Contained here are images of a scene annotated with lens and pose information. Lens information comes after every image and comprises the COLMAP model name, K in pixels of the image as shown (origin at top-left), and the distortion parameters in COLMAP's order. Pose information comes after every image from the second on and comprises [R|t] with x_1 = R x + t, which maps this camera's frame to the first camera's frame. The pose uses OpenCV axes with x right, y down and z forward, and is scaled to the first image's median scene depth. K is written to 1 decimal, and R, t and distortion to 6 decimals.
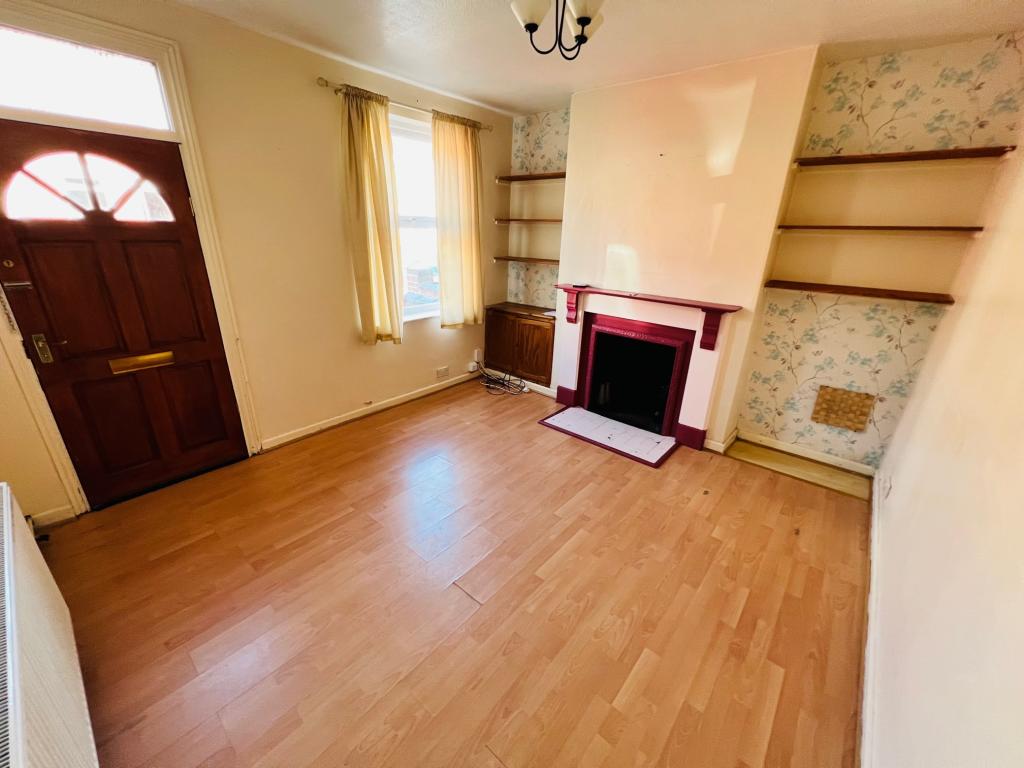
lens RADIAL K [[411.6, 0, 510.8], [0, 411.6, 383.7], [0, 0, 1]] dist [0.000019, 0.000019]
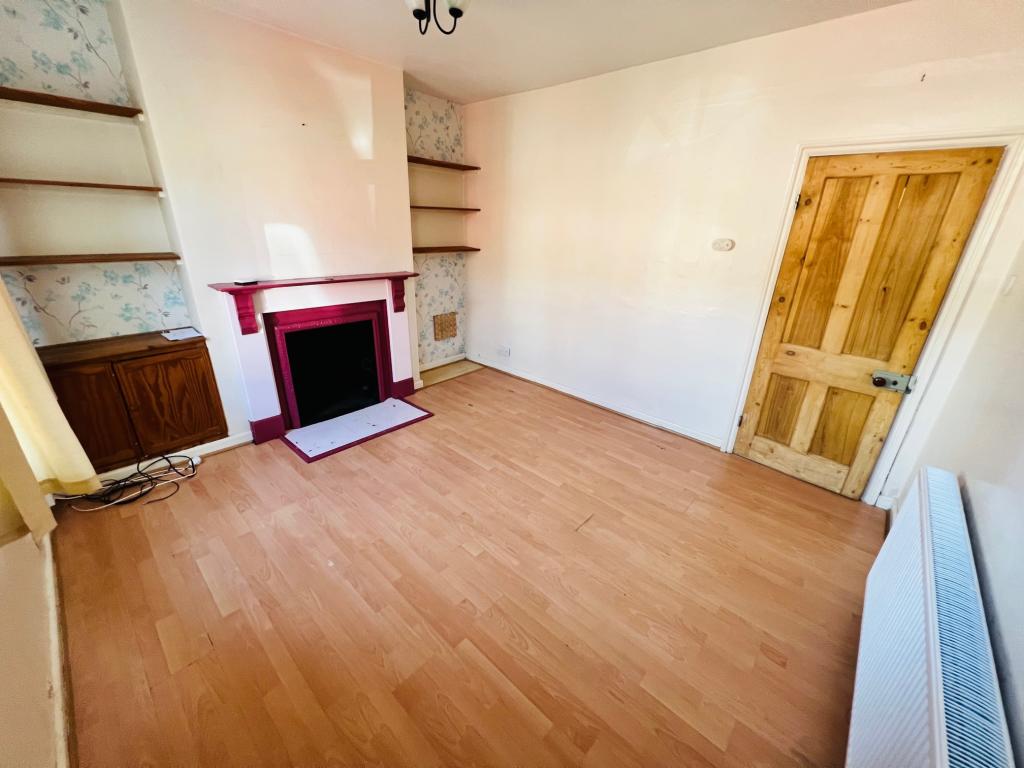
lens RADIAL K [[409.2, 0, 511.0], [0, 409.2, 383.0], [0, 0, 1]] dist [-0.000895, -0.000060]
pose [[0.030469, -0.395055, 0.918152, -0.668656], [0.321085, 0.873762, 0.365301, -0.229052], [-0.946560, 0.283674, 0.153469, 0.568249]]
